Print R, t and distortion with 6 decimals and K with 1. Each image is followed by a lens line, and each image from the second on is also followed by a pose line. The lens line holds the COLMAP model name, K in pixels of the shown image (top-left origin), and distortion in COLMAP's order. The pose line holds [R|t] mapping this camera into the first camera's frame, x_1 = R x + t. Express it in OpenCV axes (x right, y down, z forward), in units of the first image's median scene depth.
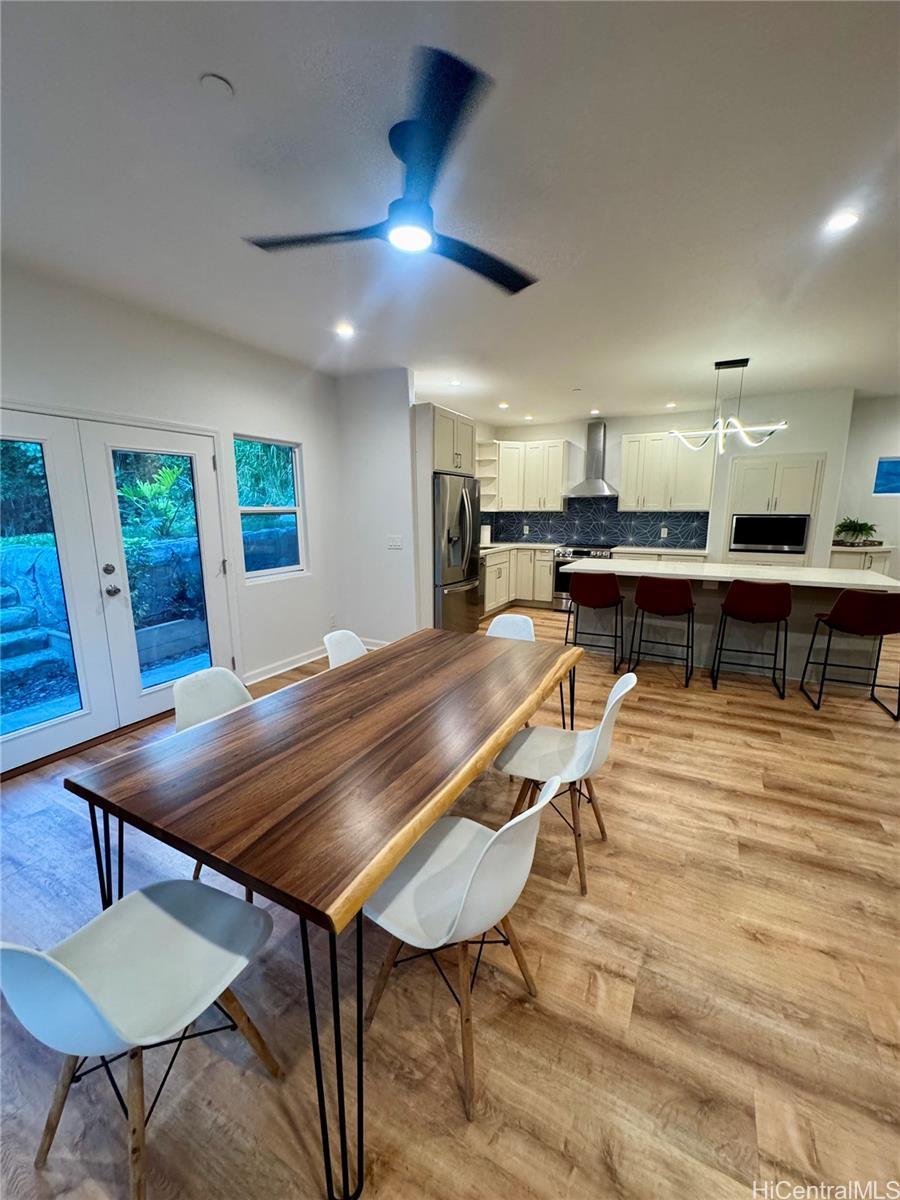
lens RADIAL K [[477.0, 0, 450.0], [0, 477.0, 600.0], [0, 0, 1]] dist [-0.000084, 0.000028]
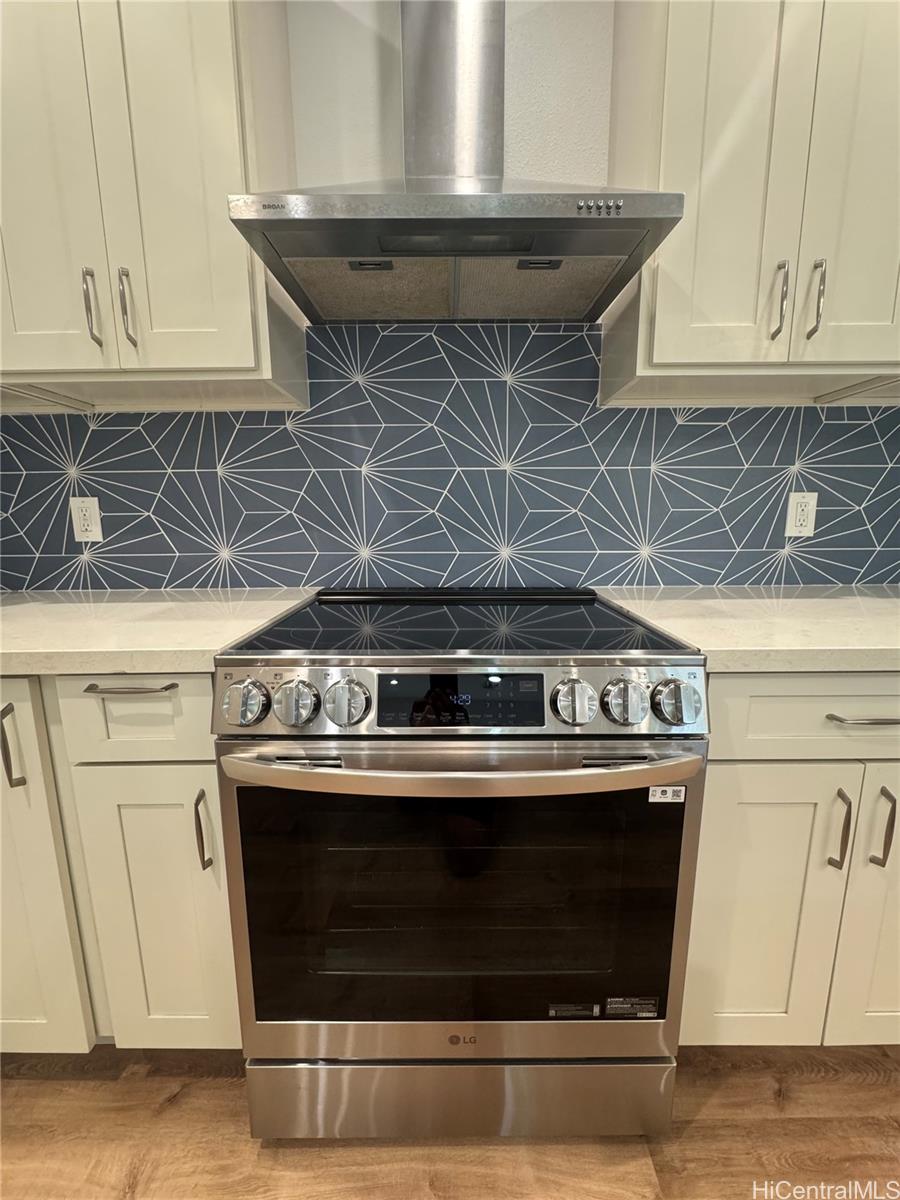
lens RADIAL K [[480.9, 0, 451.7], [0, 480.9, 597.0], [0, 0, 1]] dist [0.000973, 0.000224]
pose [[0.882054, -0.084634, 0.463484, 0.236341], [0.094863, 0.995490, 0.001247, -0.128821], [-0.461499, 0.042868, 0.886105, 0.949552]]
